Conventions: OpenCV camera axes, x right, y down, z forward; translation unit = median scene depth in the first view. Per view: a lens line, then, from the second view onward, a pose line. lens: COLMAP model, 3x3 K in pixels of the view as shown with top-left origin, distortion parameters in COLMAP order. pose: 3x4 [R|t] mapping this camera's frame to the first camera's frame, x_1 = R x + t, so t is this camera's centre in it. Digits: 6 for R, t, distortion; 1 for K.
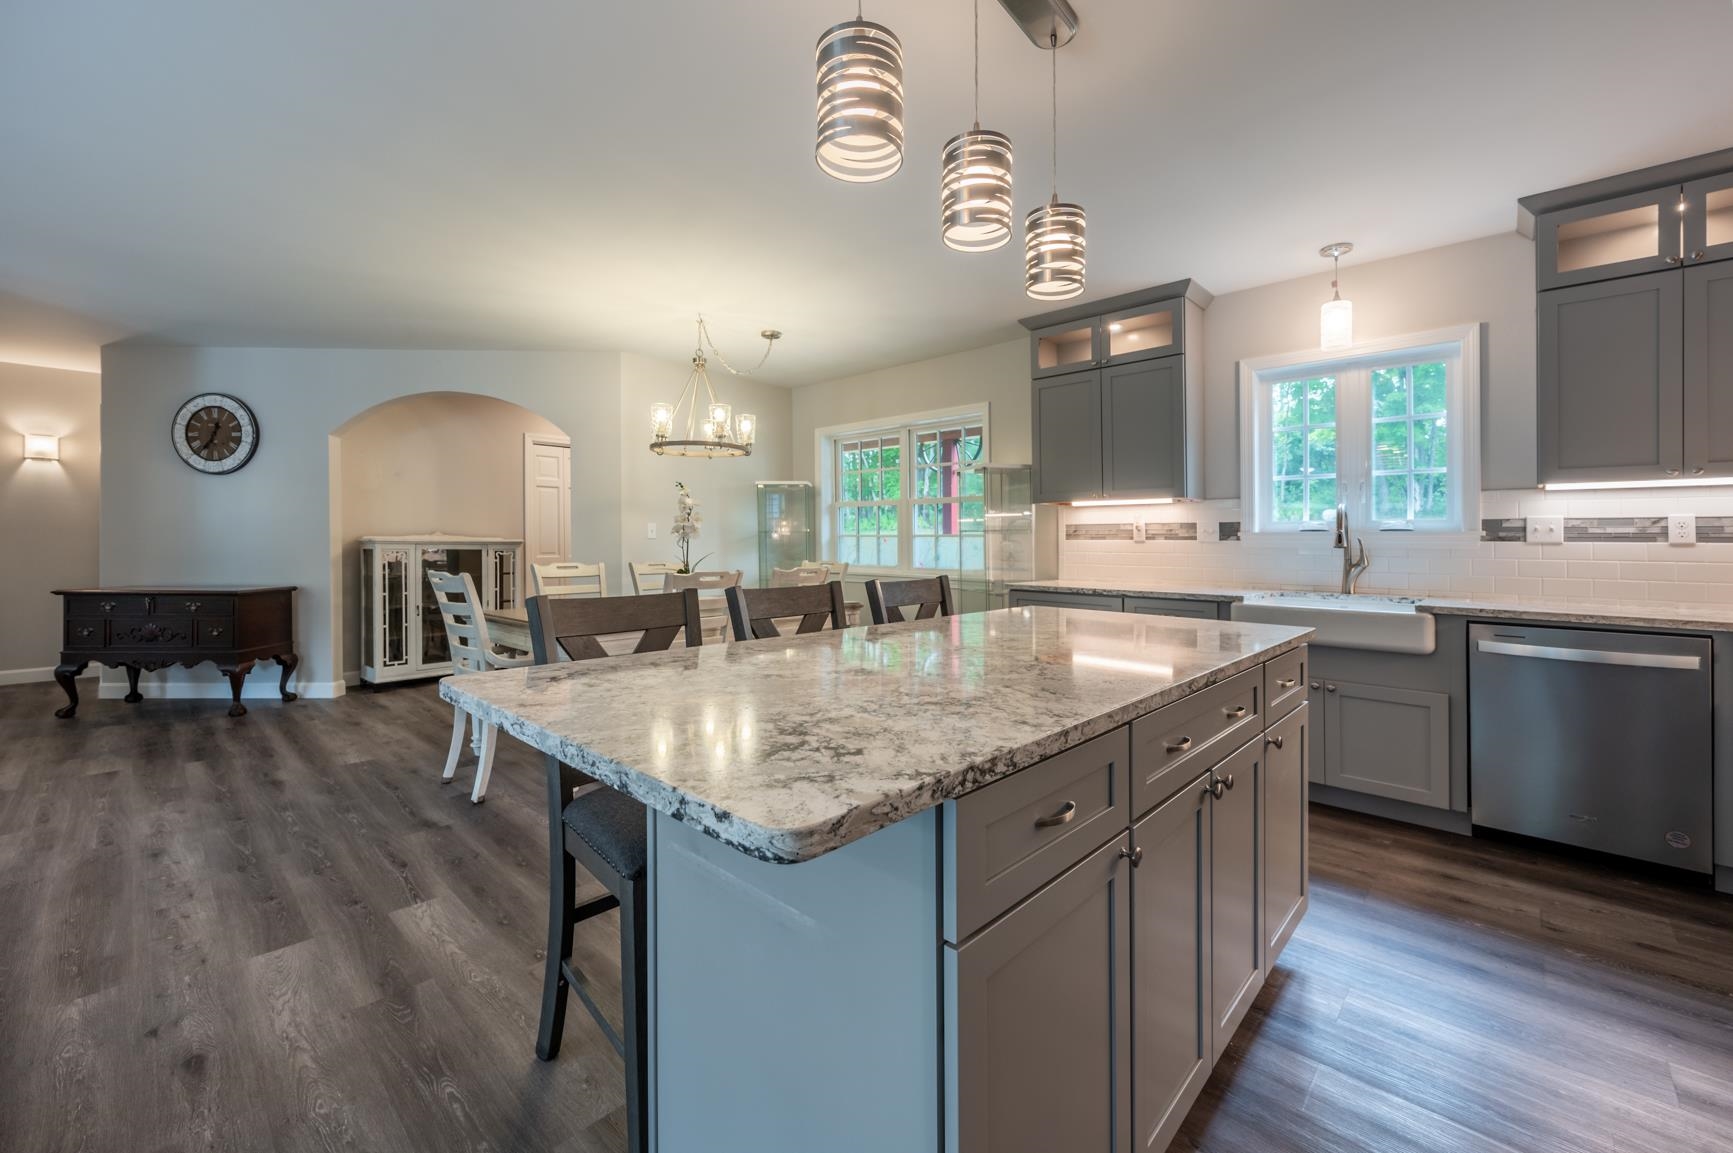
lens RADIAL K [[698.3, 0, 872.0], [0, 698.3, 550.8], [0, 0, 1]] dist [0.000198, -0.000007]
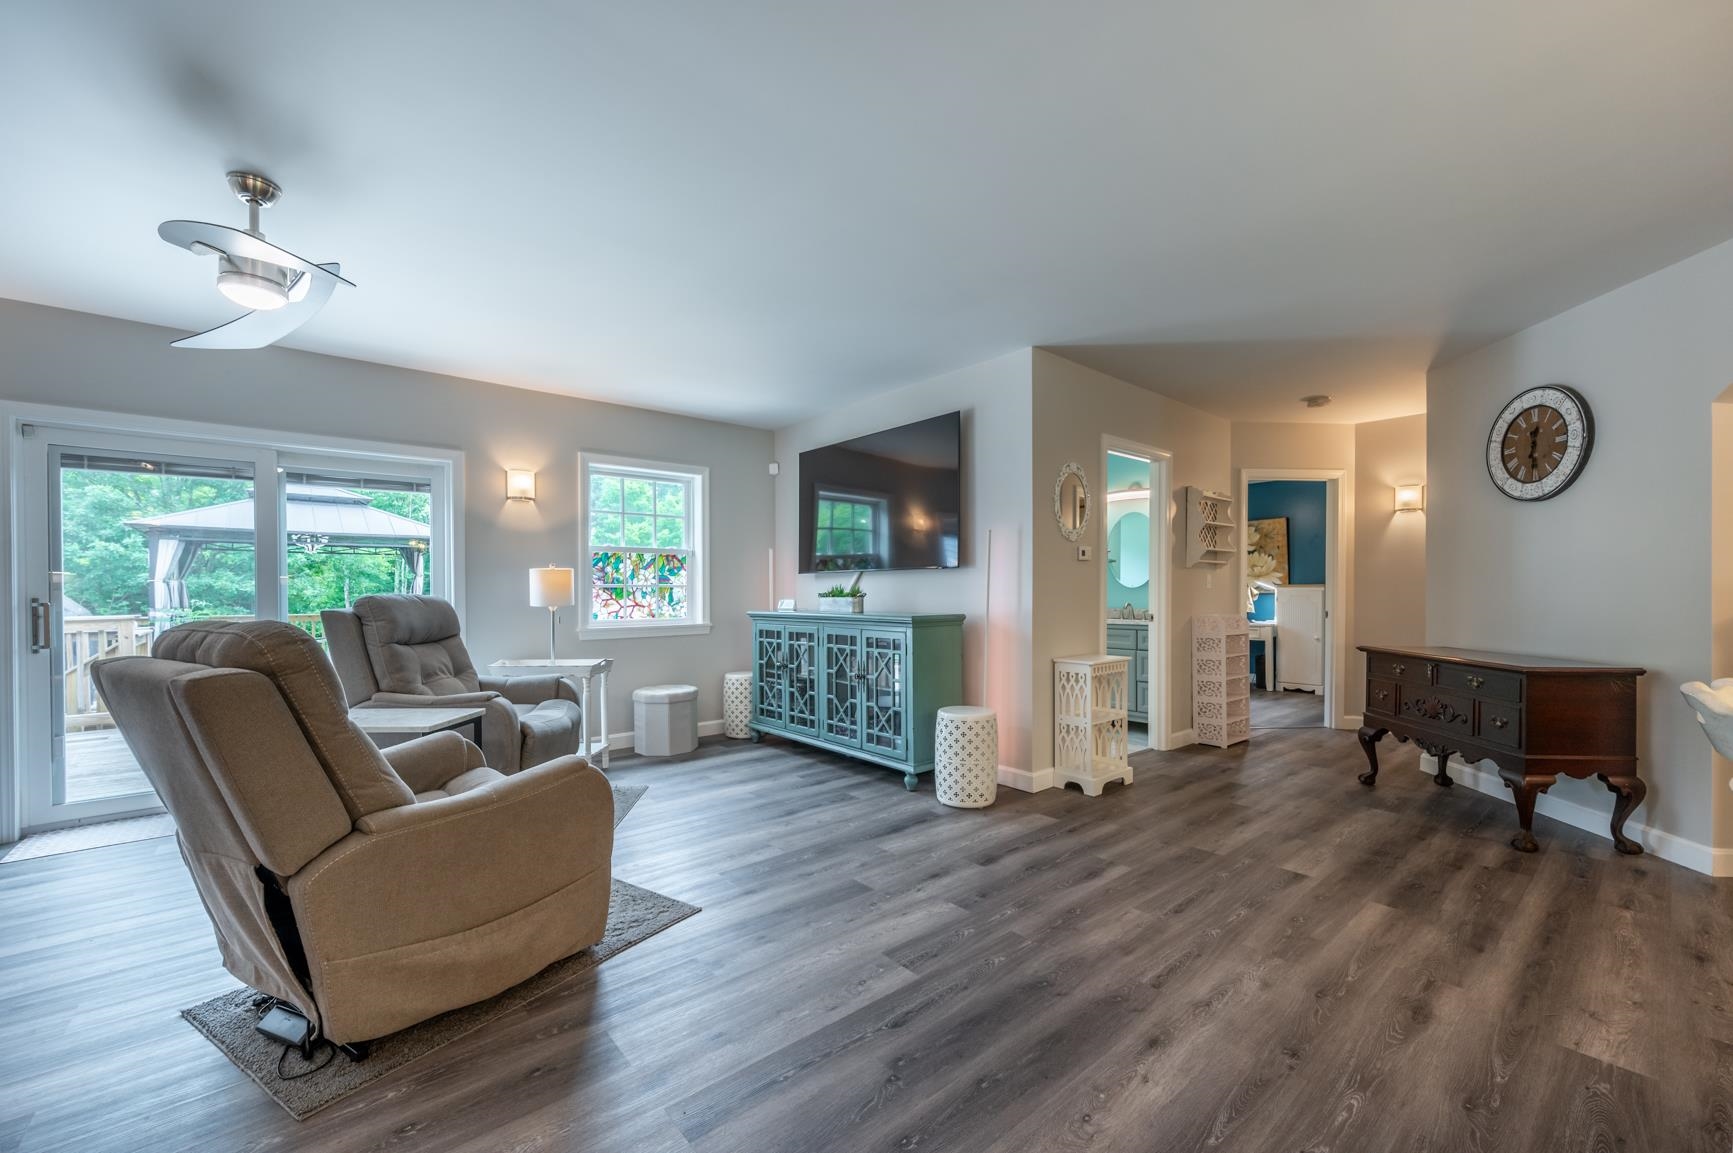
lens RADIAL K [[698.3, 0, 895.7], [0, 698.3, 593.9], [0, 0, 1]] dist [0.000198, -0.000007]
pose [[-0.097190, 0.000674, -0.995266, -0.187363], [-0.015964, 0.999870, 0.002236, -0.005447], [0.995138, 0.016106, -0.097167, 0.486512]]
